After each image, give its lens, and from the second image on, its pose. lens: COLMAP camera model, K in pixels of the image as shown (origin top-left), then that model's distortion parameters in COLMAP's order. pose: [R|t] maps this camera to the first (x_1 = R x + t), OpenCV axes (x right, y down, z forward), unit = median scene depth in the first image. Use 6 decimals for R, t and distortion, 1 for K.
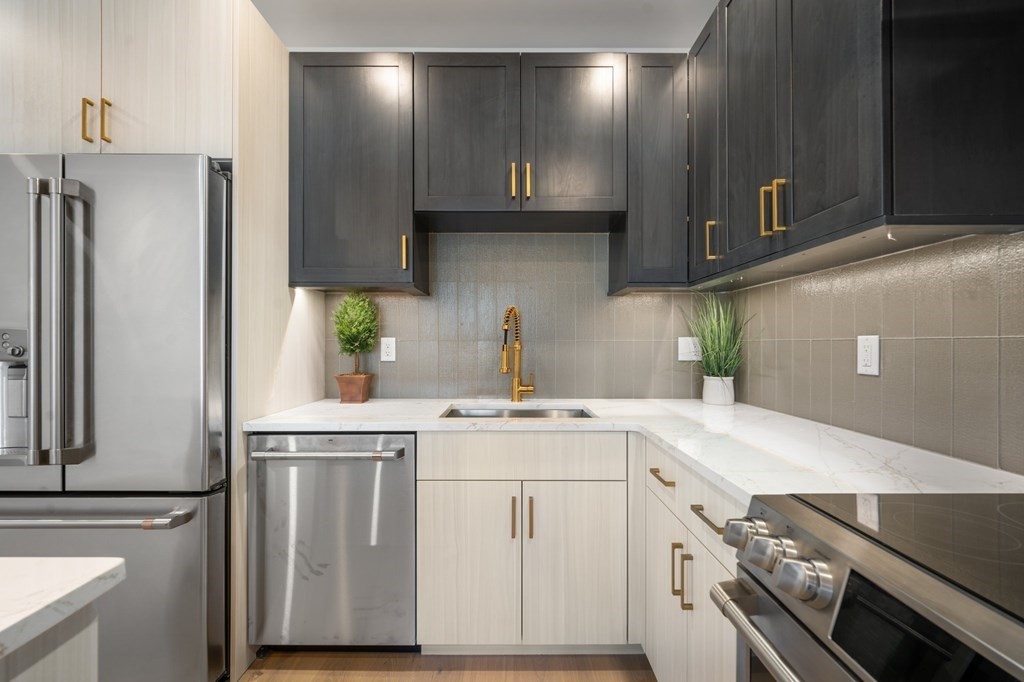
lens RADIAL K [[418.7, 0, 511.3], [0, 418.7, 344.9], [0, 0, 1]] dist [-0.000682, 0.000410]
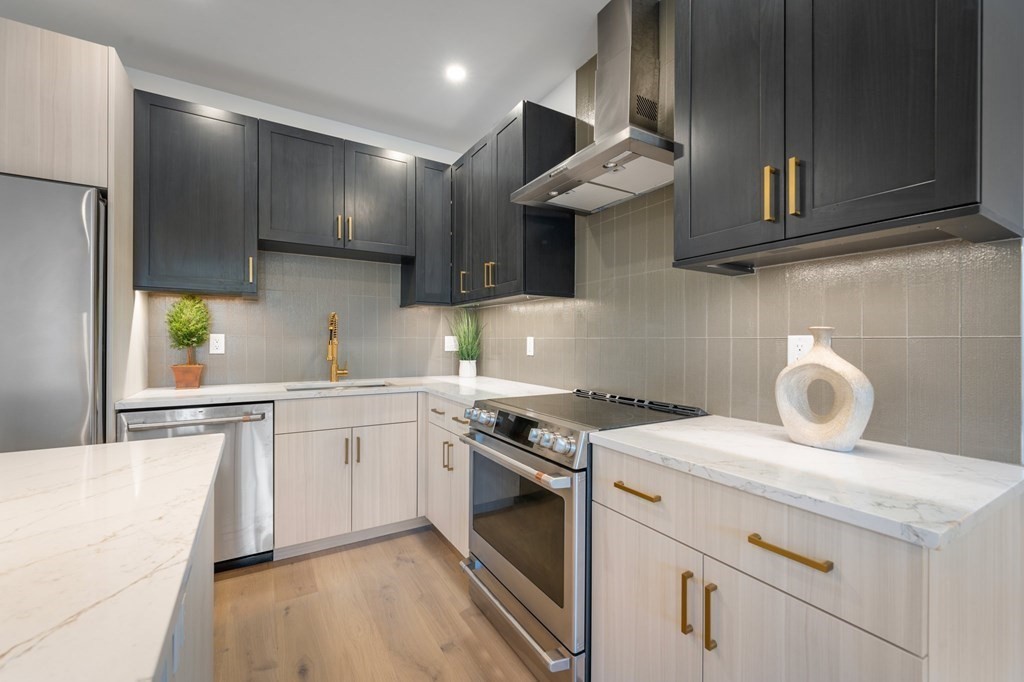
lens RADIAL K [[418.7, 0, 512.6], [0, 418.7, 341.2], [0, 0, 1]] dist [-0.000682, 0.000410]
pose [[0.852540, 0.003051, 0.522653, -0.237927], [-0.003613, 0.999993, 0.000056, 0.000116], [-0.522649, -0.001936, 0.852546, -0.546502]]
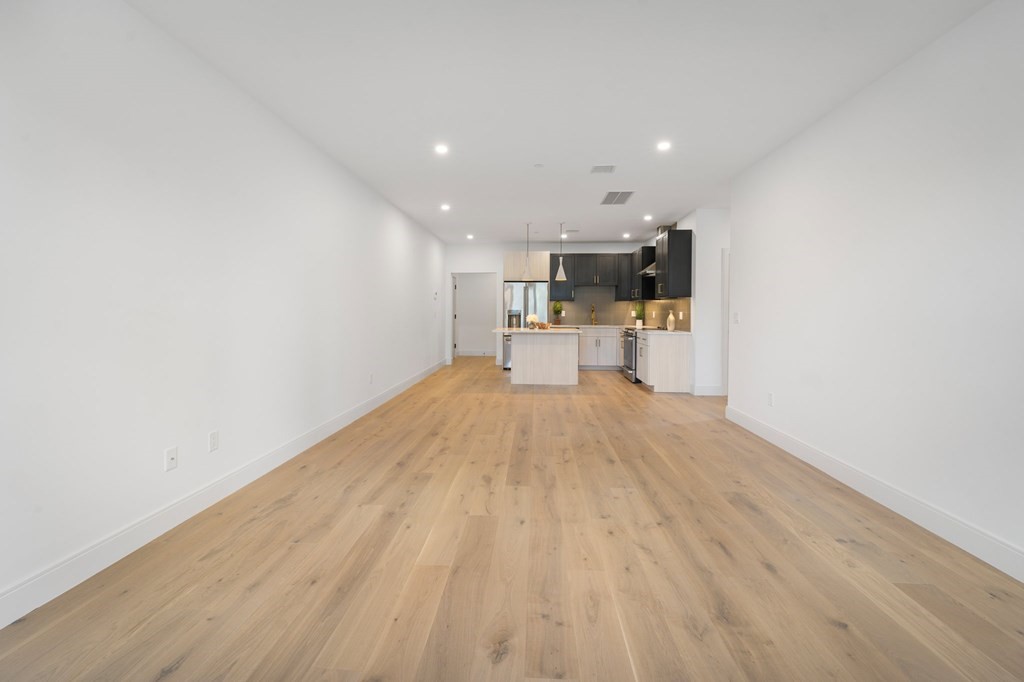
lens RADIAL K [[418.7, 0, 507.5], [0, 418.7, 315.2], [0, 0, 1]] dist [-0.000682, 0.000410]
pose [[0.997553, 0.001714, -0.069888, -0.677071], [-0.001167, 0.999968, 0.007862, -0.008075], [0.069899, -0.007761, 0.997524, -4.019699]]
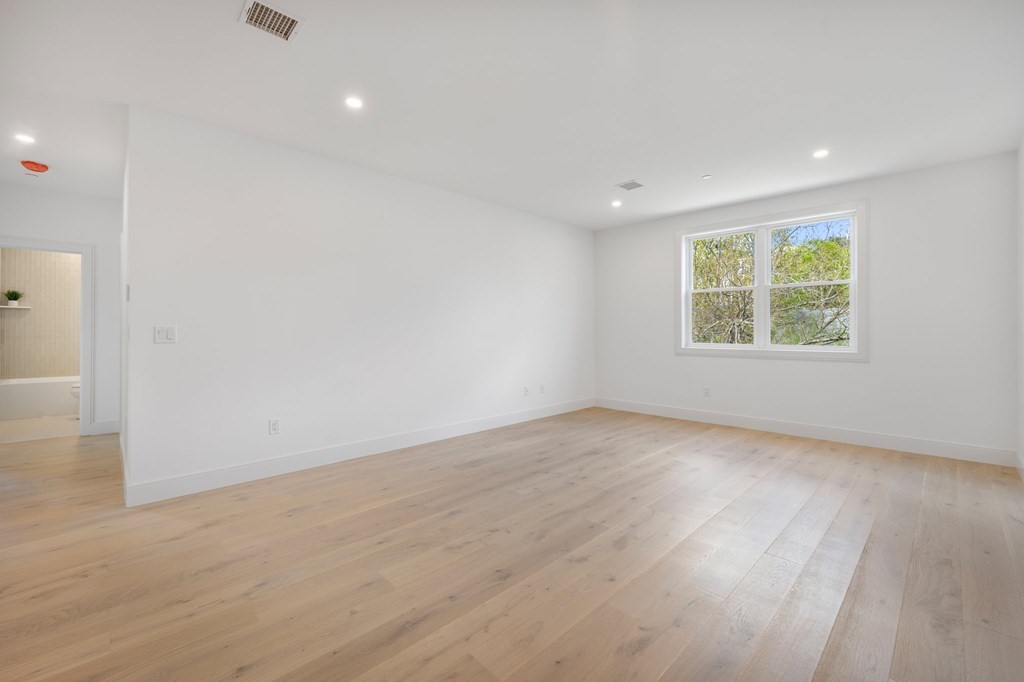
lens RADIAL K [[418.7, 0, 509.4], [0, 418.7, 333.8], [0, 0, 1]] dist [-0.000682, 0.000410]
pose [[-0.685363, -0.009919, 0.728134, -1.568449], [-0.004571, 0.999946, 0.009319, 0.000764], [-0.728187, 0.003059, -0.685372, -1.246345]]
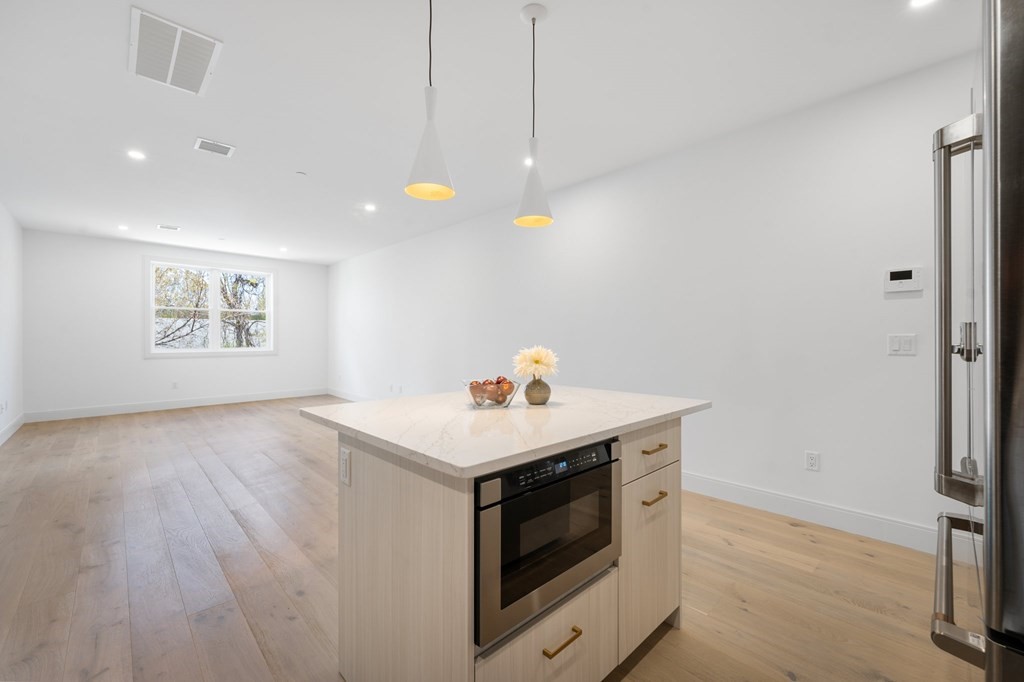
lens RADIAL K [[418.7, 0, 513.5], [0, 418.7, 341.0], [0, 0, 1]] dist [-0.000682, 0.000410]
pose [[-0.726435, 0.003849, -0.687225, -0.004503], [-0.000472, 0.999981, 0.006099, -0.005098], [0.687235, 0.004755, -0.726419, 0.614136]]
